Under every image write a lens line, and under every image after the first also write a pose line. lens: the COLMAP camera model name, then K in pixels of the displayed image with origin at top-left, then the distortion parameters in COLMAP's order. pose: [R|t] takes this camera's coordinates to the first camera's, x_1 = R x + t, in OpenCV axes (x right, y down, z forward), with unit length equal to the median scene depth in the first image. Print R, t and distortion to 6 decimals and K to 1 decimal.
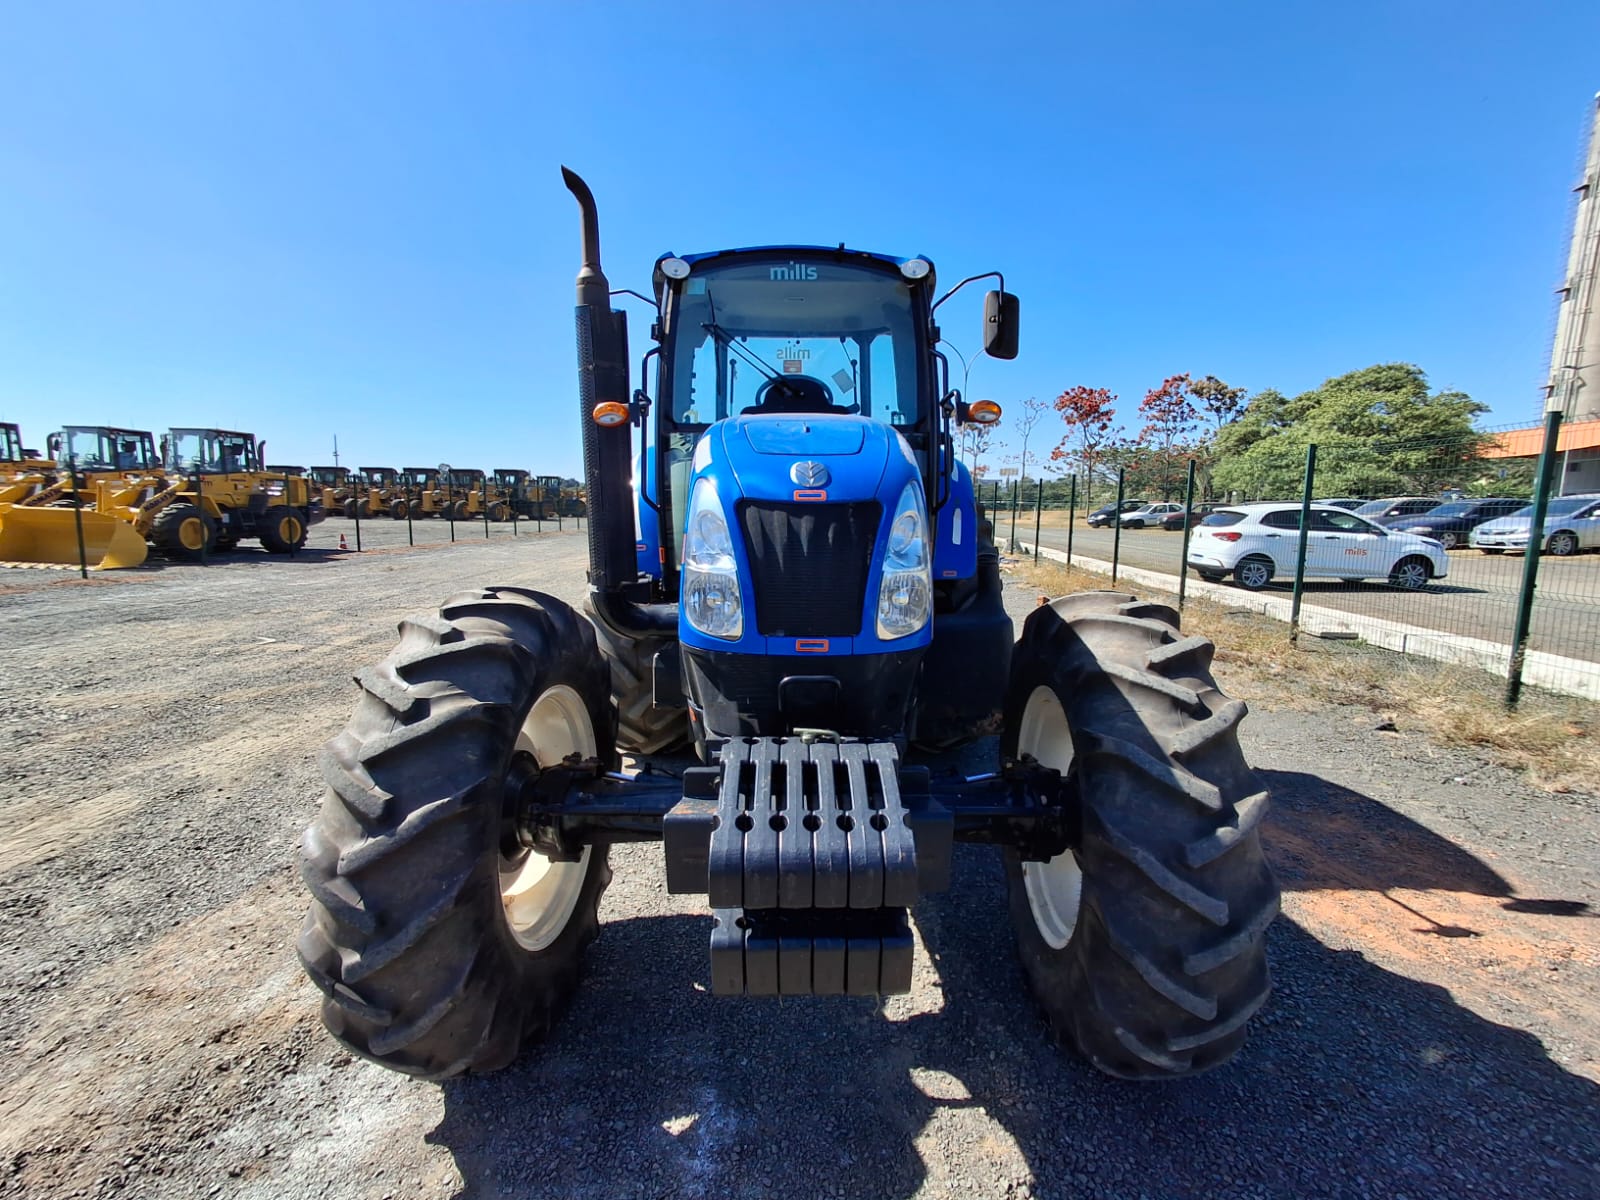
lens RADIAL K [[725.8, 0, 798.6], [0, 725.8, 590.8], [0, 0, 1]] dist [-0.000438, 0.006507]
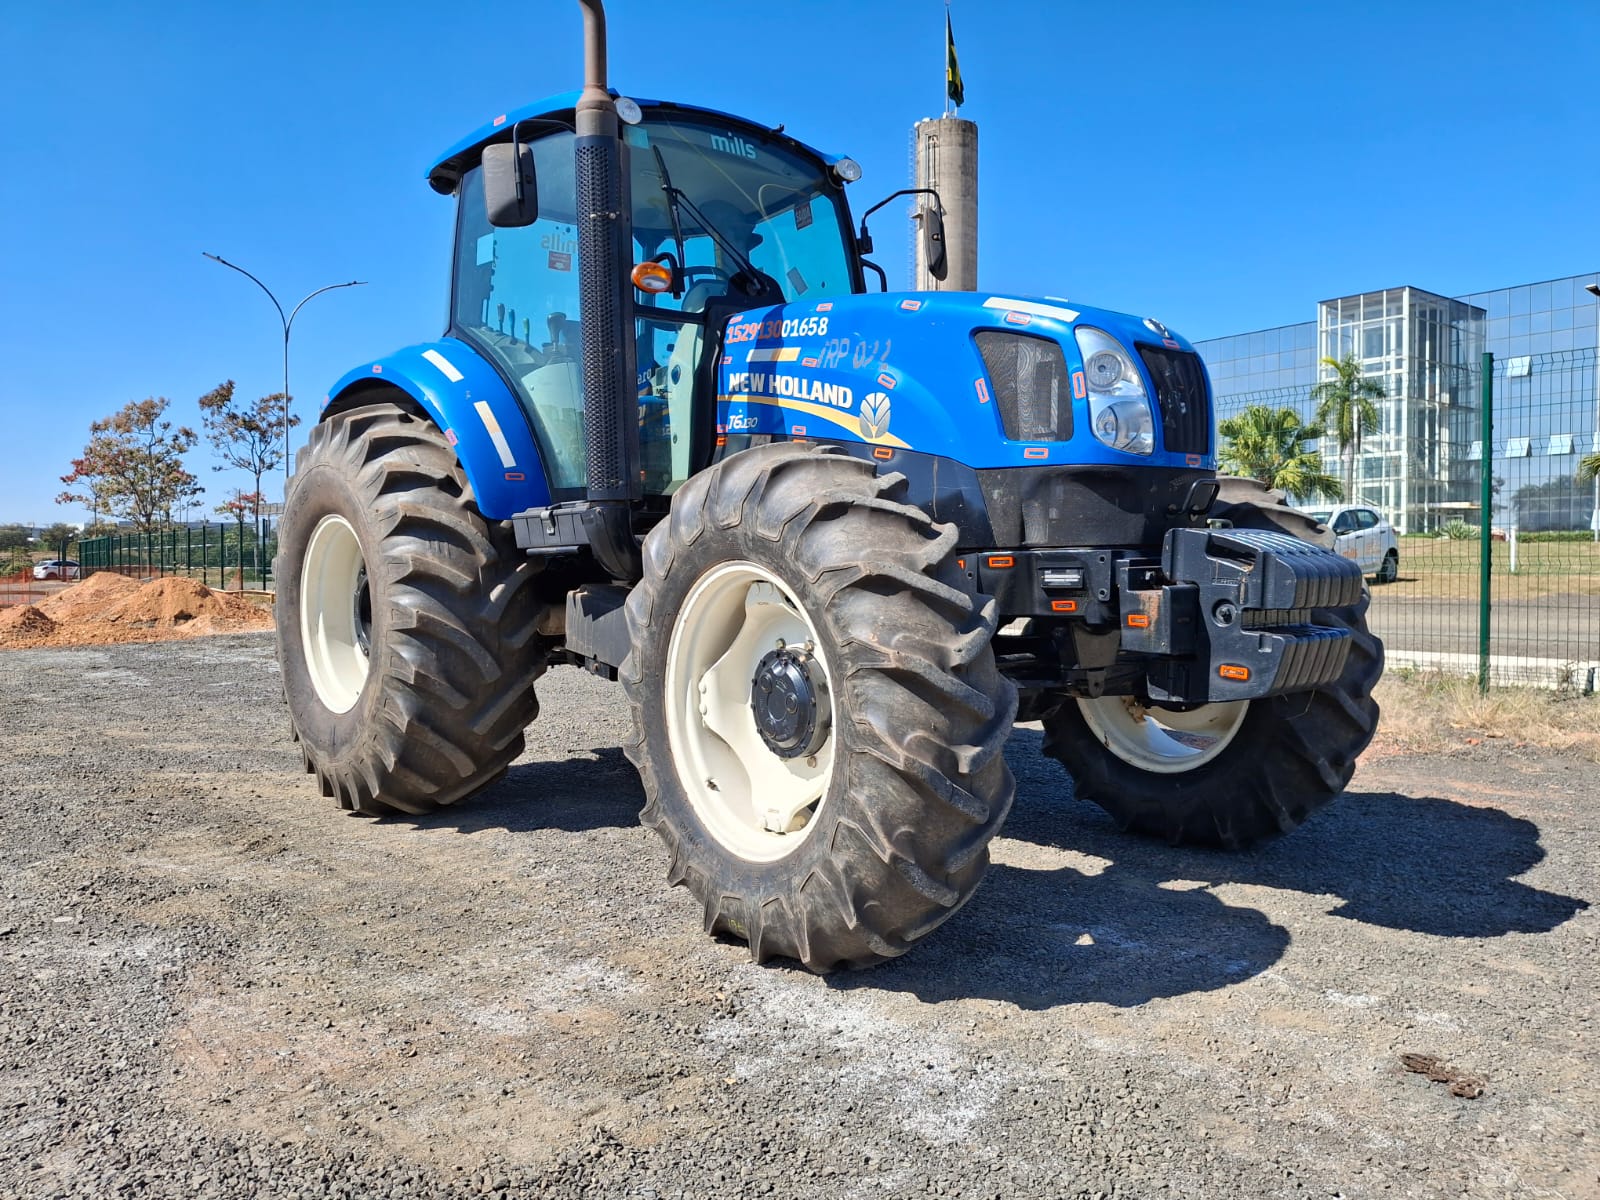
lens RADIAL K [[1174.6, 0, 784.9], [0, 1174.6, 599.2], [0, 0, 1]] dist [0.110499, -0.222743]
pose [[0.771516, -0.034651, 0.635265, -0.588596], [0.090721, 0.994304, -0.055943, 0.116275], [-0.629708, 0.100793, 0.770265, -0.035239]]
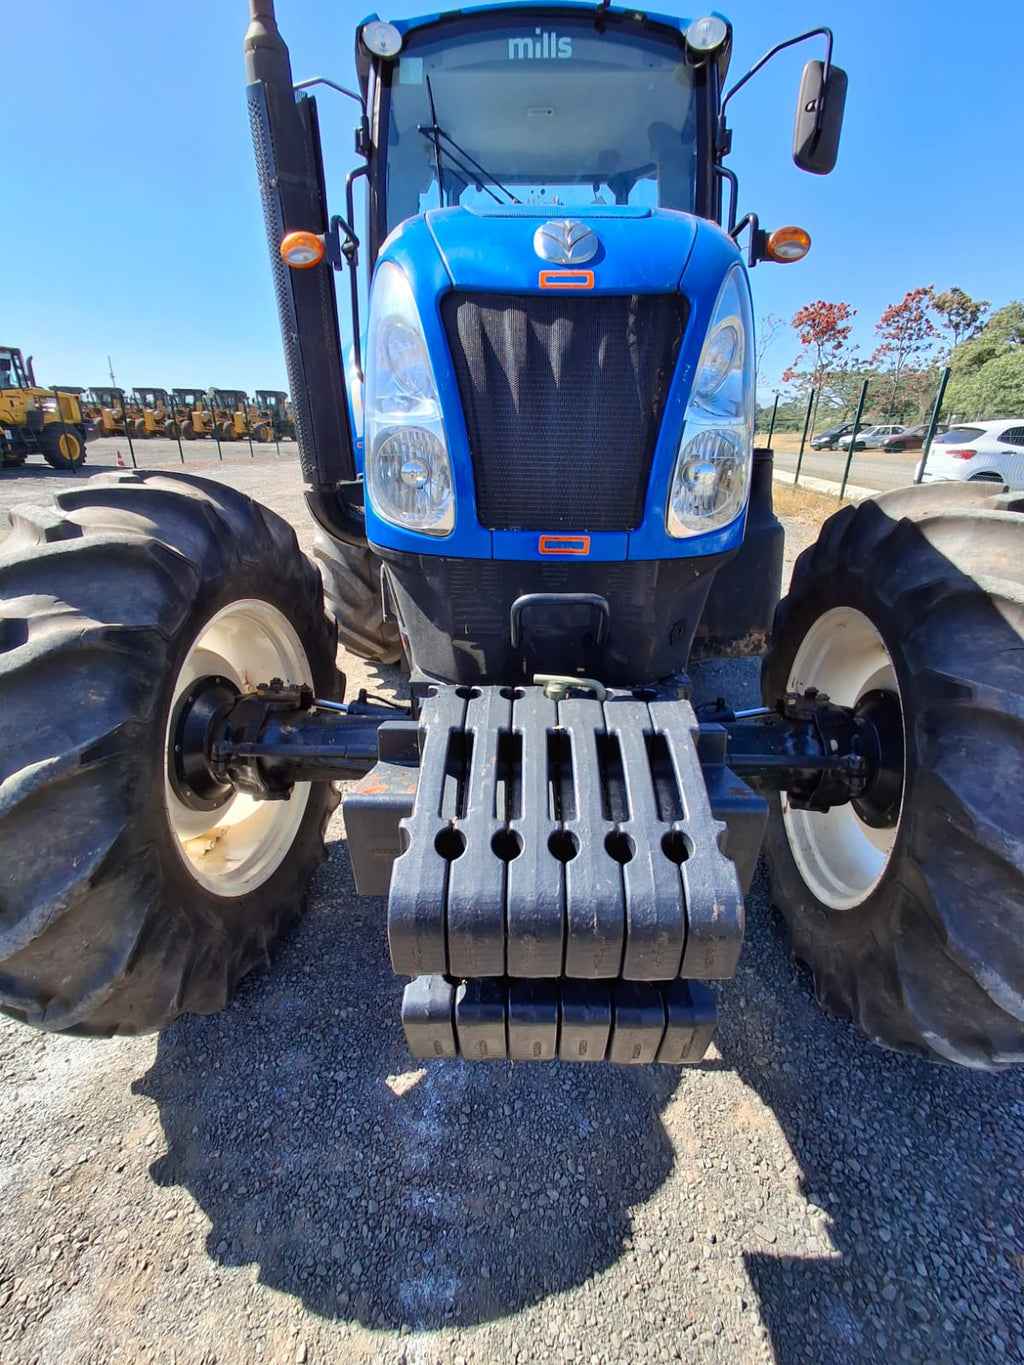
lens RADIAL K [[621.2, 0, 517.5], [0, 621.2, 681.3], [0, 0, 1]] dist [0.000952, 0.004841]
pose [[0.999468, 0.014478, -0.029227, -0.001659], [-0.006237, 0.964386, 0.264425, 0.014713], [0.032014, -0.264102, 0.963963, 0.142332]]
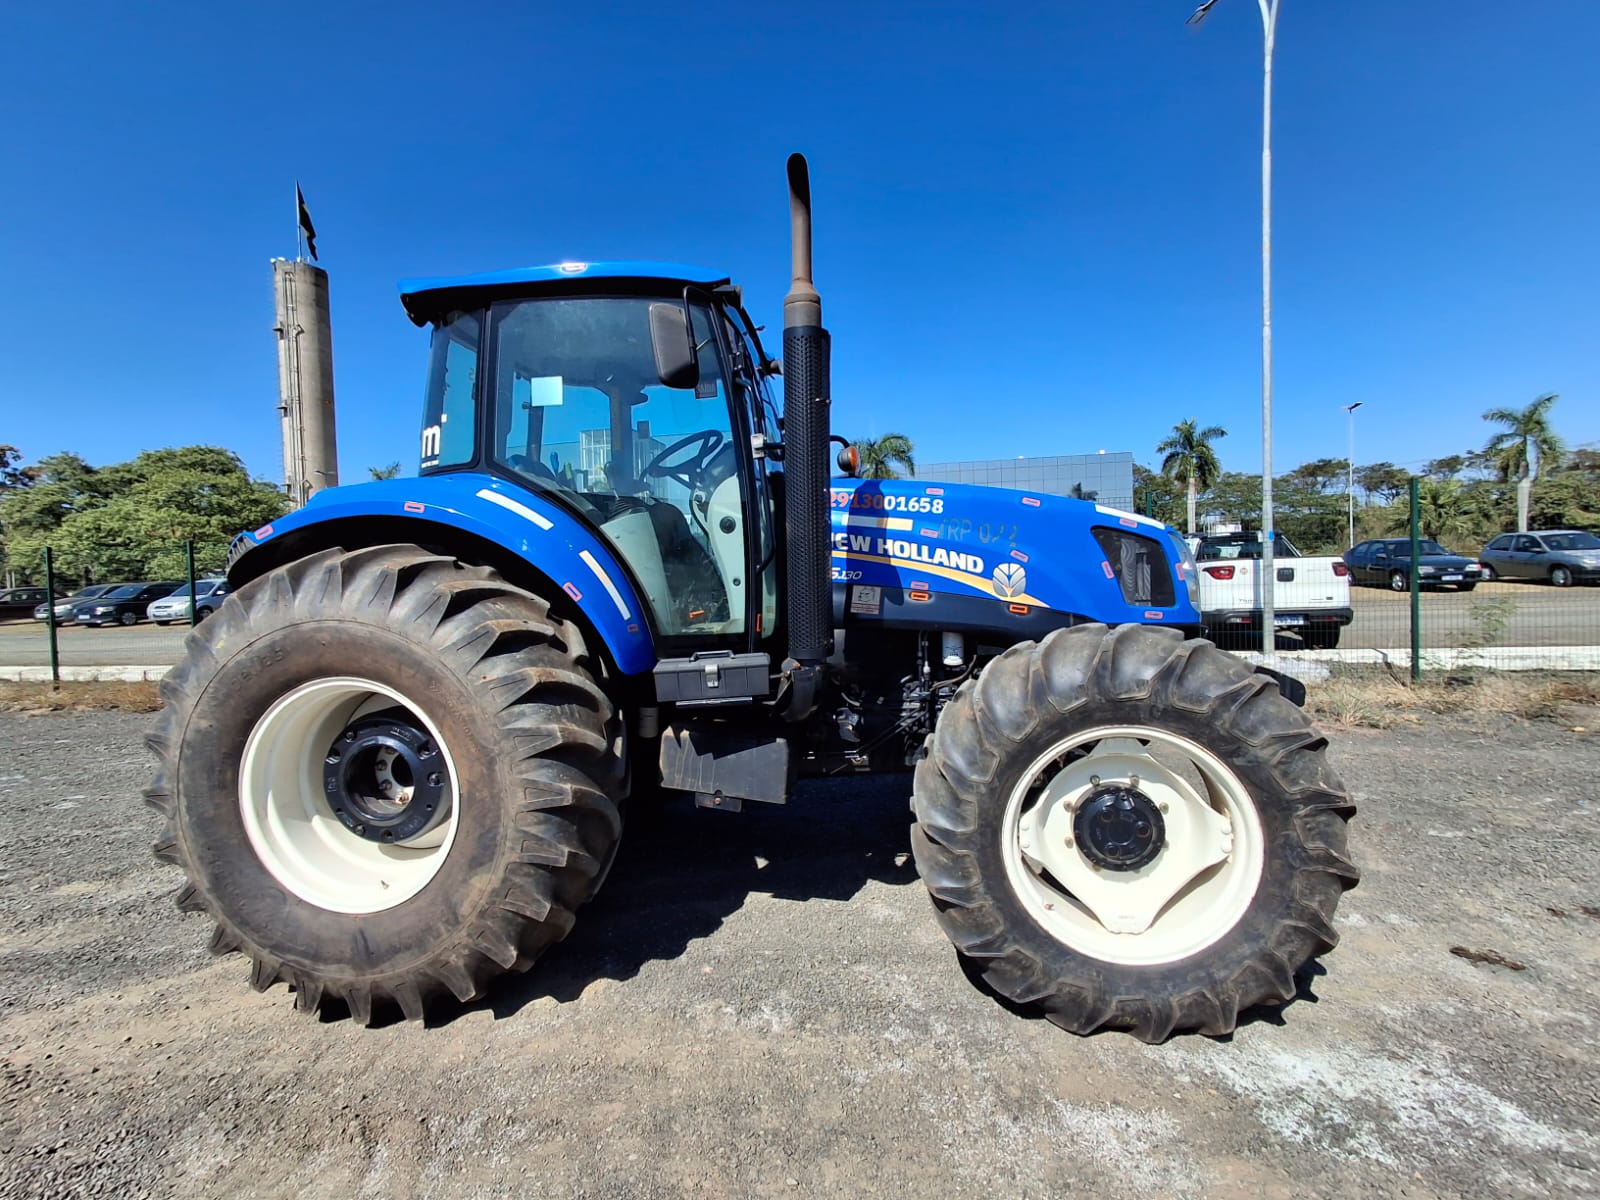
lens RADIAL K [[728.2, 0, 796.5], [0, 728.2, 596.3], [0, 0, 1]] dist [-0.001882, 0.004895]
pose [[0.139055, -0.051253, 0.988958, -0.700102], [0.153857, 0.987651, 0.029552, -0.066793], [-0.978260, 0.148048, 0.145223, 0.574314]]
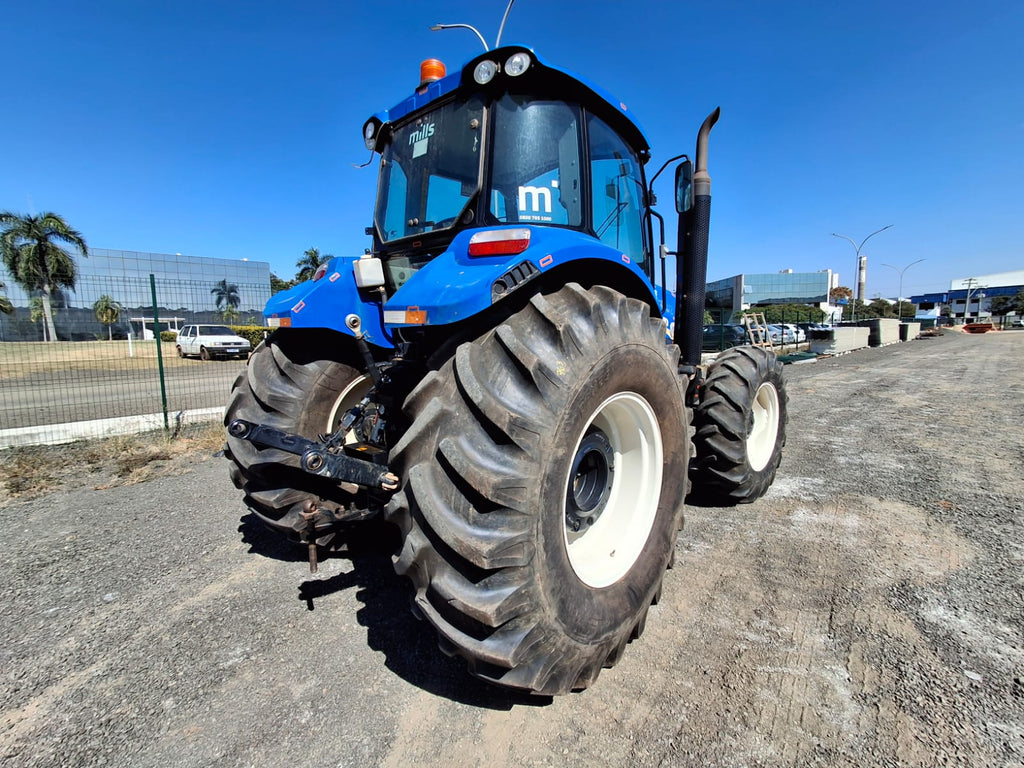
lens RADIAL K [[467.1, 0, 511.1], [0, 467.1, 376.9], [0, 0, 1]] dist [-0.000095, 0.005935]
pose [[-0.727497, -0.066716, 0.682859, -0.446504], [0.091233, 0.977017, 0.192653, -0.142055], [-0.680018, 0.202454, -0.704690, 1.306409]]
